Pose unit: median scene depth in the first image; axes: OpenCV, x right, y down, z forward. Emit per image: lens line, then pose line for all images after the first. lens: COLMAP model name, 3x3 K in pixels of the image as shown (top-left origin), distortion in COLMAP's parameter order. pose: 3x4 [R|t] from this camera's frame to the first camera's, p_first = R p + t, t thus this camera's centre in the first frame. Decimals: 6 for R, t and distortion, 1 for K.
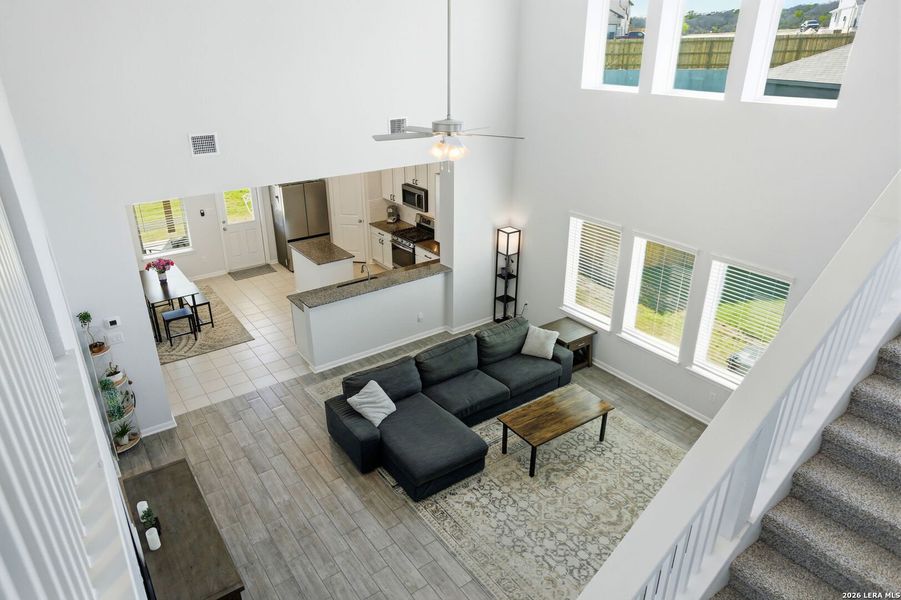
lens RADIAL K [[560.0, 0, 443.7], [0, 560.0, 290.2], [0, 0, 1]] dist [-0.017614, -0.002836]
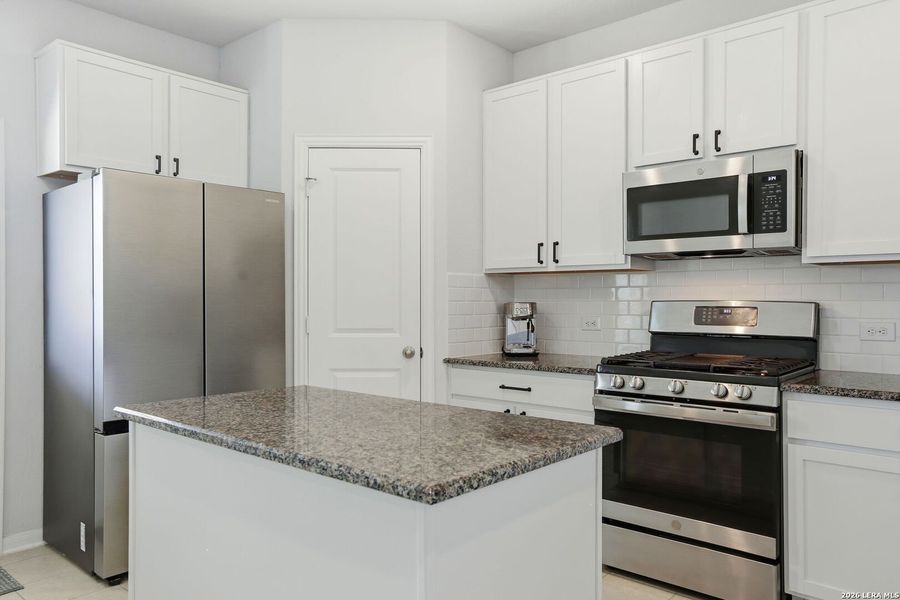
lens RADIAL K [[674.6, 0, 449.8], [0, 674.6, 305.2], [0, 0, 1]] dist [0.010446, -0.001744]
pose [[0.976299, 0.004396, 0.216382, -0.358581], [0.080185, 0.921294, -0.380509, -0.039569], [-0.201024, 0.388841, 0.899106, 1.262134]]
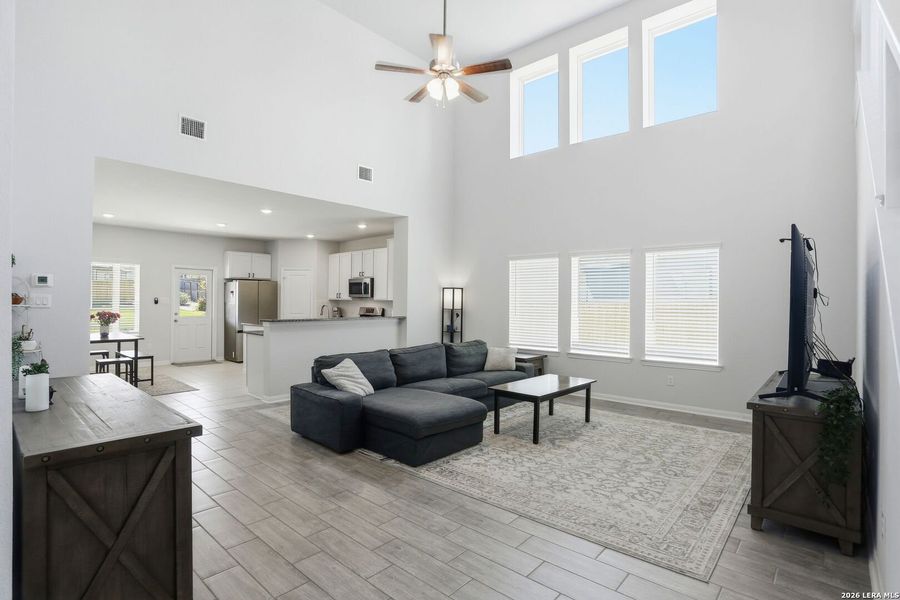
lens RADIAL K [[429.1, 0, 438.4], [0, 429.1, 308.6], [0, 0, 1]] dist [-0.047311, 0.006381]
pose [[0.978559, 0.009726, 0.205738, -0.124970], [0.069508, 0.924692, -0.374317, 0.348281], [-0.193885, 0.380591, 0.904190, 0.310674]]
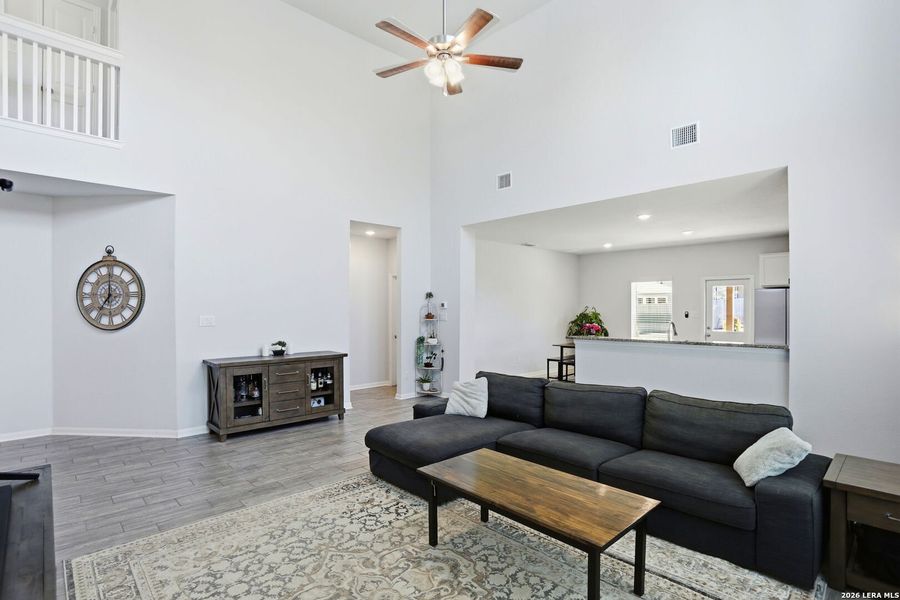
lens RADIAL K [[447.2, 0, 449.6], [0, 447.2, 300.4], [0, 0, 1]] dist [-0.042429, 0.004786]
pose [[0.147943, -0.020059, -0.988792, 0.559478], [-0.392070, 0.916686, -0.077257, 0.124360], [0.907962, 0.399105, 0.127753, 0.794439]]
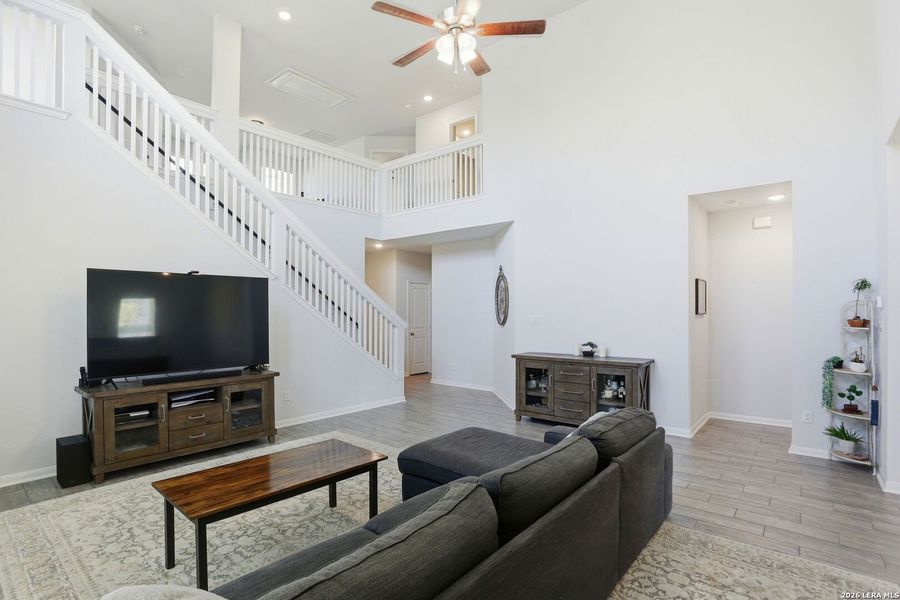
lens RADIAL K [[447.2, 0, 441.8], [0, 447.2, 301.0], [0, 0, 1]] dist [-0.042429, 0.004786]
pose [[-0.968324, -0.003579, -0.249670, 0.151282], [-0.097986, 0.925138, 0.366767, -0.102024], [0.229667, 0.379613, -0.896185, 1.311772]]
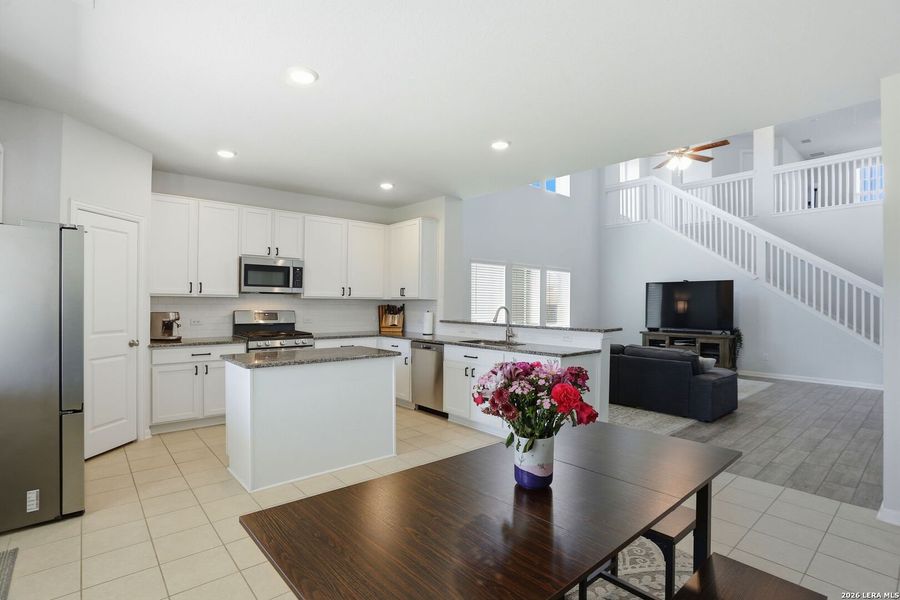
lens RADIAL K [[429.1, 0, 442.4], [0, 429.1, 300.5], [0, 0, 1]] dist [-0.047311, 0.006381]
pose [[-0.071417, 0.011028, 0.997386, -0.881063], [0.387992, 0.921495, 0.017593, -0.115395], [-0.918892, 0.388234, -0.070089, 1.405141]]
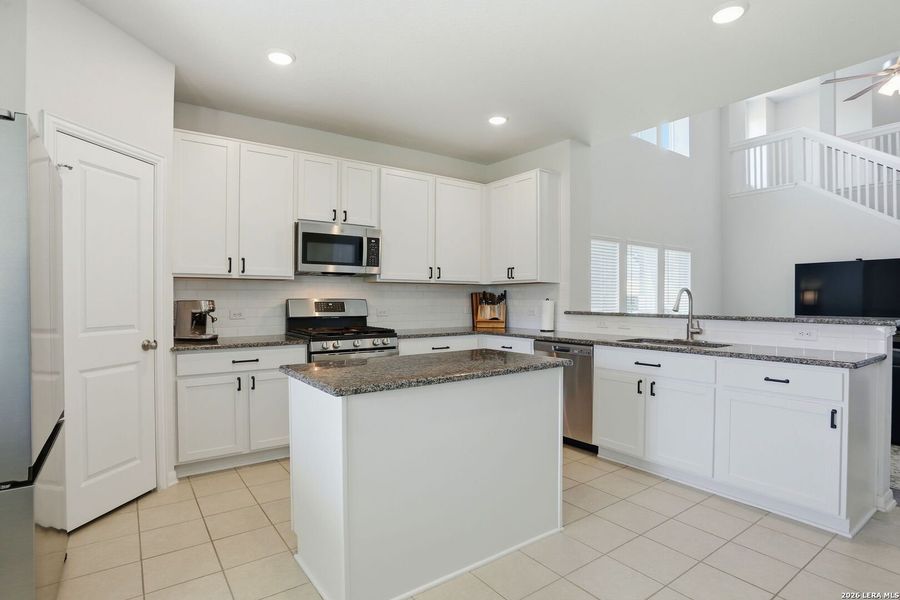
lens RADIAL K [[447.2, 0, 443.2], [0, 447.2, 300.9], [0, 0, 1]] dist [-0.042429, 0.004786]
pose [[0.012351, 0.001546, 0.999923, -0.666488], [0.396936, 0.917825, -0.006322, -0.144966], [-0.917763, 0.396983, 0.010722, 1.513447]]
